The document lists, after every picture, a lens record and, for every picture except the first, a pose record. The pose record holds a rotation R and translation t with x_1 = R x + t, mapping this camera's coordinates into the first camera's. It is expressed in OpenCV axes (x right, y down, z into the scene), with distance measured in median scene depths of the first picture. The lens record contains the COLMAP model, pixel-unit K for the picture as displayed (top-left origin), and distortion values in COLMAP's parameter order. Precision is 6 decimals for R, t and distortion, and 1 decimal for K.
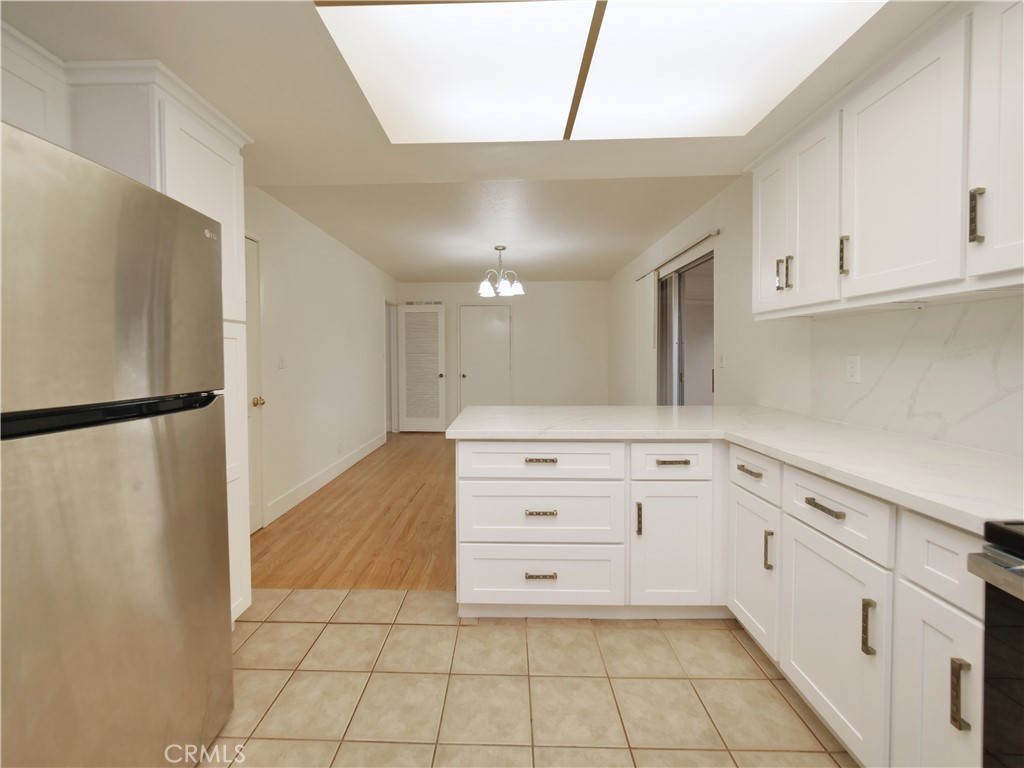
lens RADIAL K [[439.1, 0, 493.8], [0, 439.1, 367.0], [0, 0, 1]] dist [-0.001624, -0.000423]
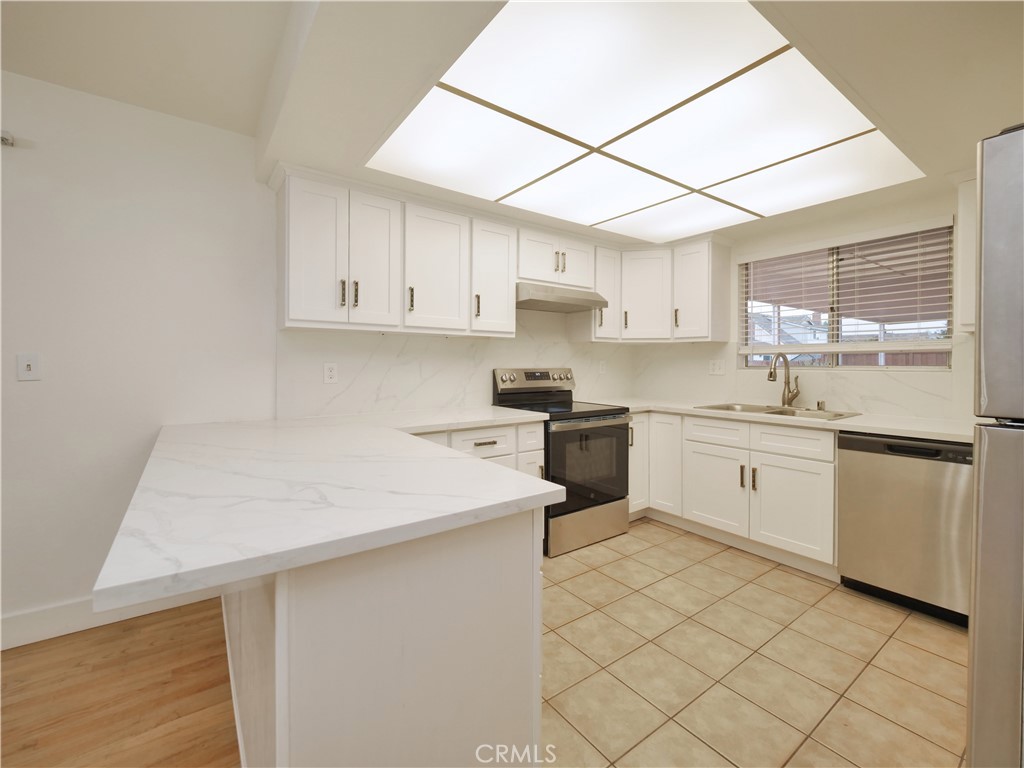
lens RADIAL K [[439.1, 0, 493.8], [0, 439.1, 367.0], [0, 0, 1]] dist [-0.001624, -0.000423]
pose [[-0.599964, 0.002295, 0.800023, -0.628472], [0.021305, 0.999687, 0.013109, -0.024096], [-0.799743, 0.024909, -0.599826, 1.695594]]
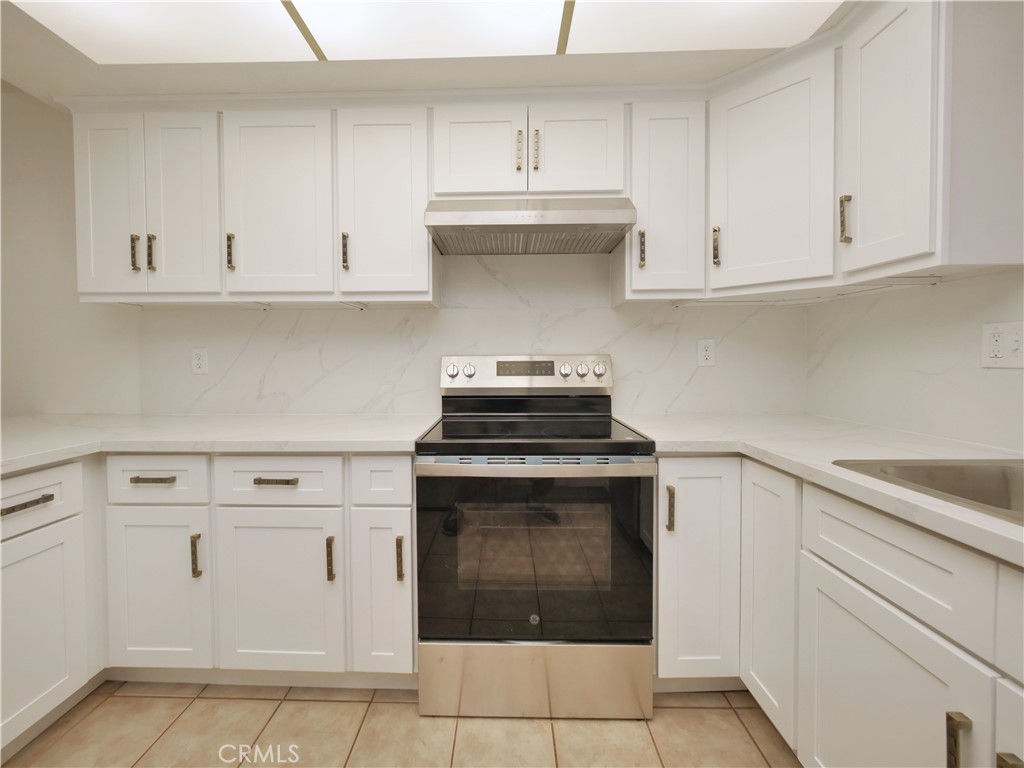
lens RADIAL K [[432.3, 0, 497.2], [0, 432.3, 369.9], [0, 0, 1]] dist [-0.002366, -0.000156]
pose [[-0.005071, -0.019030, 0.999806, -0.259976], [0.027161, 0.999447, 0.019161, 0.030727], [-0.999618, 0.027253, -0.004551, 0.360458]]
